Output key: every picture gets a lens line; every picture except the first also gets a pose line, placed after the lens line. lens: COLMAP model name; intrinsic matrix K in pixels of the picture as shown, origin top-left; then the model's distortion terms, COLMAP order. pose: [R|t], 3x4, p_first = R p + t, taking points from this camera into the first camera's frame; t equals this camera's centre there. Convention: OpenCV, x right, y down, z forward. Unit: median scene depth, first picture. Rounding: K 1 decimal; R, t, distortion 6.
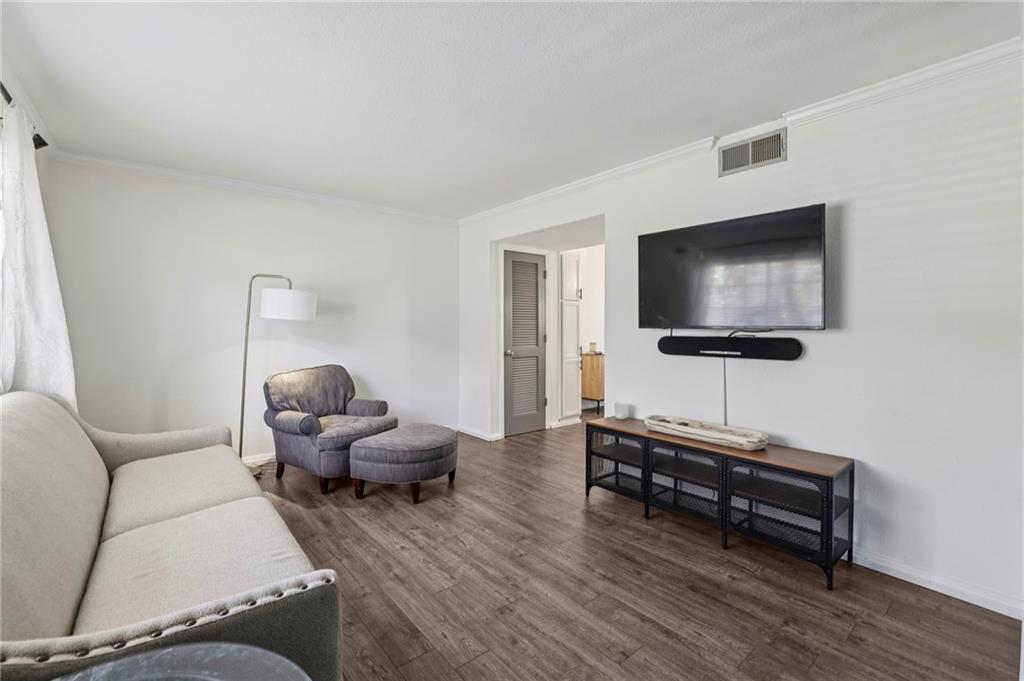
lens RADIAL K [[444.4, 0, 503.8], [0, 444.4, 324.2], [0, 0, 1]] dist [-0.041372, 0.008728]
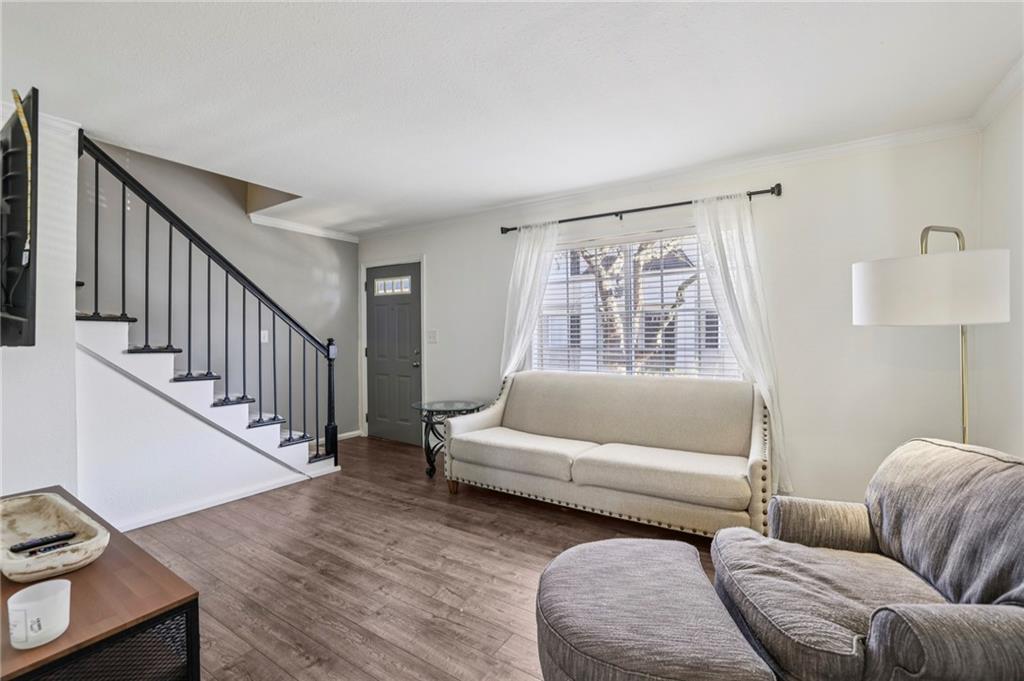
lens RADIAL K [[444.4, 0, 514.9], [0, 444.4, 336.0], [0, 0, 1]] dist [-0.041372, 0.008728]
pose [[-0.948366, -0.000321, -0.317178, 0.059379], [0.000853, 0.999993, -0.003562, 0.005817], [0.317177, -0.003648, -0.948359, 1.841212]]
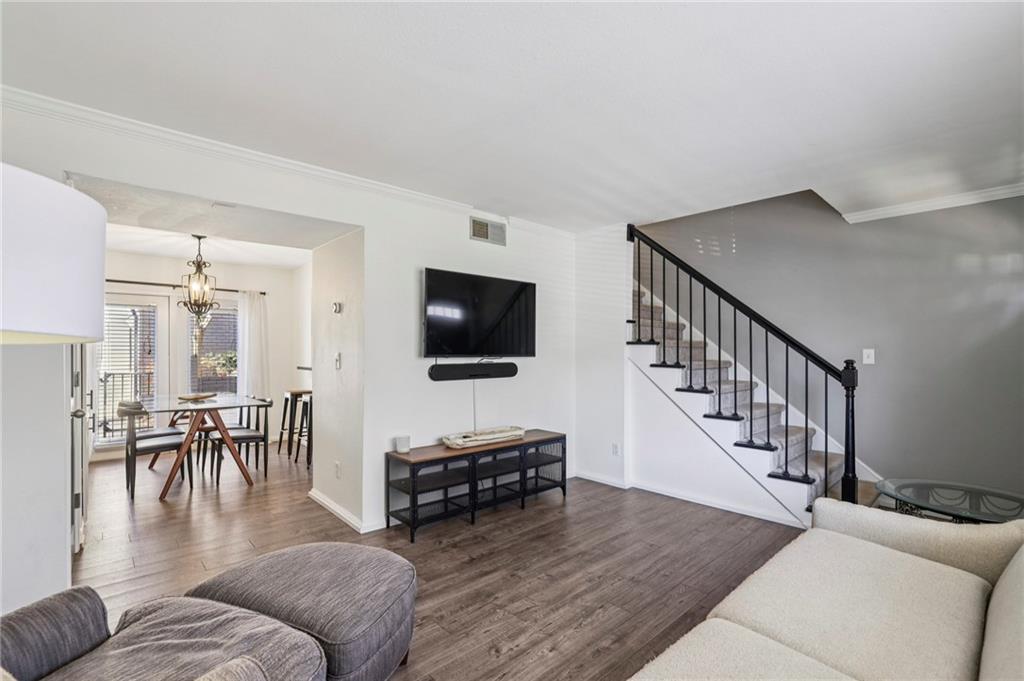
lens RADIAL K [[470.1, 0, 518.8], [0, 470.1, 346.3], [0, 0, 1]] dist [-0.014908, 0.002559]
pose [[-0.067920, 0.004778, 0.997679, -1.019684], [-0.006151, 0.999968, -0.005208, -0.017614], [-0.997672, -0.006490, -0.067889, 1.088583]]
